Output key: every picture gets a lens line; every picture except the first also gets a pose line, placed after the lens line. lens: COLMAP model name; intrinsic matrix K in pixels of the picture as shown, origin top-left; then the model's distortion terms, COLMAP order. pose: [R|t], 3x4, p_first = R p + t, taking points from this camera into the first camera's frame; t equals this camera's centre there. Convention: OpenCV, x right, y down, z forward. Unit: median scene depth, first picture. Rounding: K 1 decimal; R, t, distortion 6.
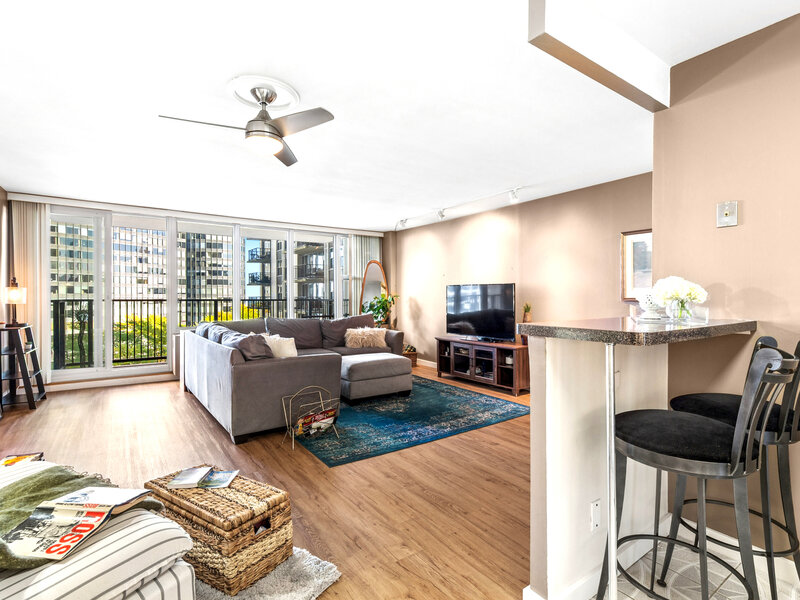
lens RADIAL K [[406.5, 0, 400.0], [0, 406.5, 300.0], [0, 0, 1]] dist [-0.000805, -0.001133]
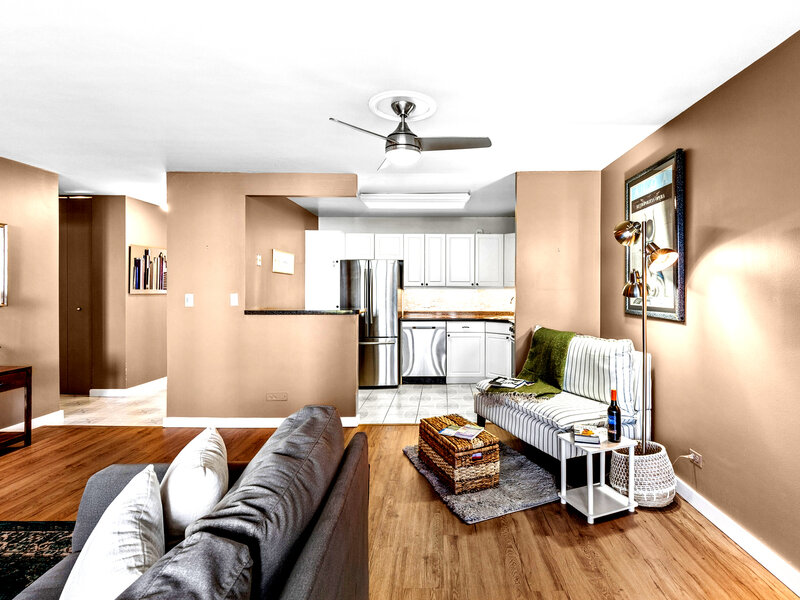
lens RADIAL K [[417.2, 0, 438.5], [0, 417.2, 291.1], [0, 0, 1]] dist [0.003349, 0.000152]
pose [[-0.819656, -0.001806, 0.572853, -0.445733], [0.005924, 0.999915, 0.011629, -0.024826], [-0.572825, 0.012925, -0.819576, 0.842449]]
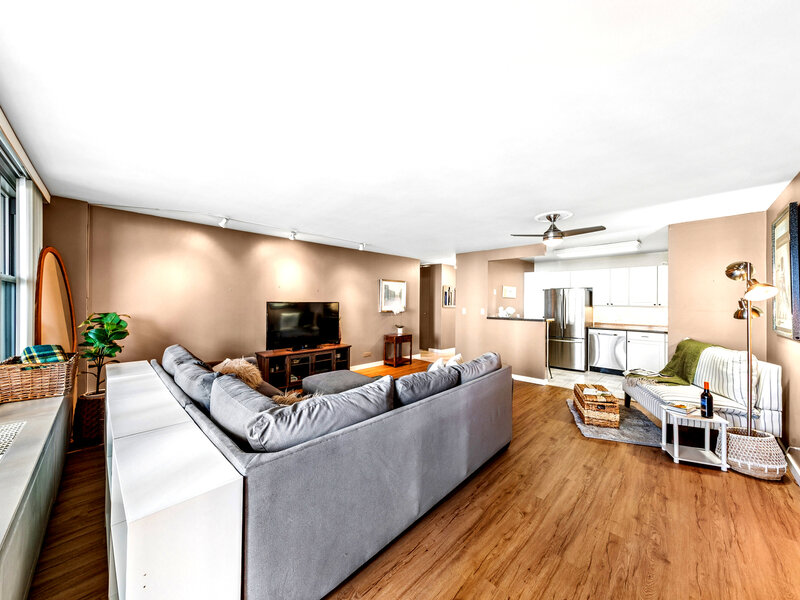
lens RADIAL K [[291.4, 0, 400.0], [0, 291.4, 300.0], [0, 0, 1]] dist [0.000000, -0.000010]
pose [[-0.166958, 0.006136, 0.985945, -0.730676], [0.001078, 0.999981, -0.006041, -0.039339], [-0.985963, 0.000054, -0.166961, 0.922054]]
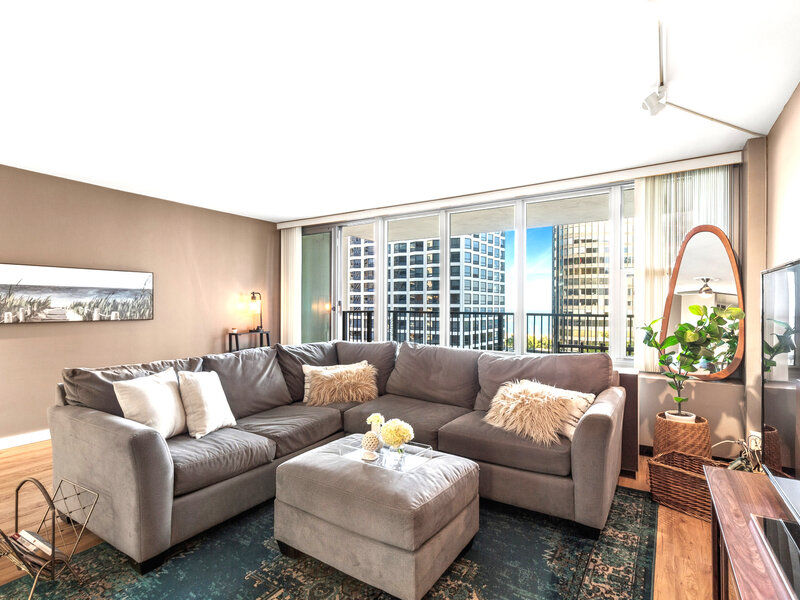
lens RADIAL K [[406.5, 0, 400.0], [0, 406.5, 300.0], [0, 0, 1]] dist [-0.000805, -0.001133]
pose [[0.374652, -0.013586, -0.927066, 0.301175], [-0.014362, 0.999688, -0.020454, -0.010886], [0.927054, 0.020978, 0.374340, 0.817942]]
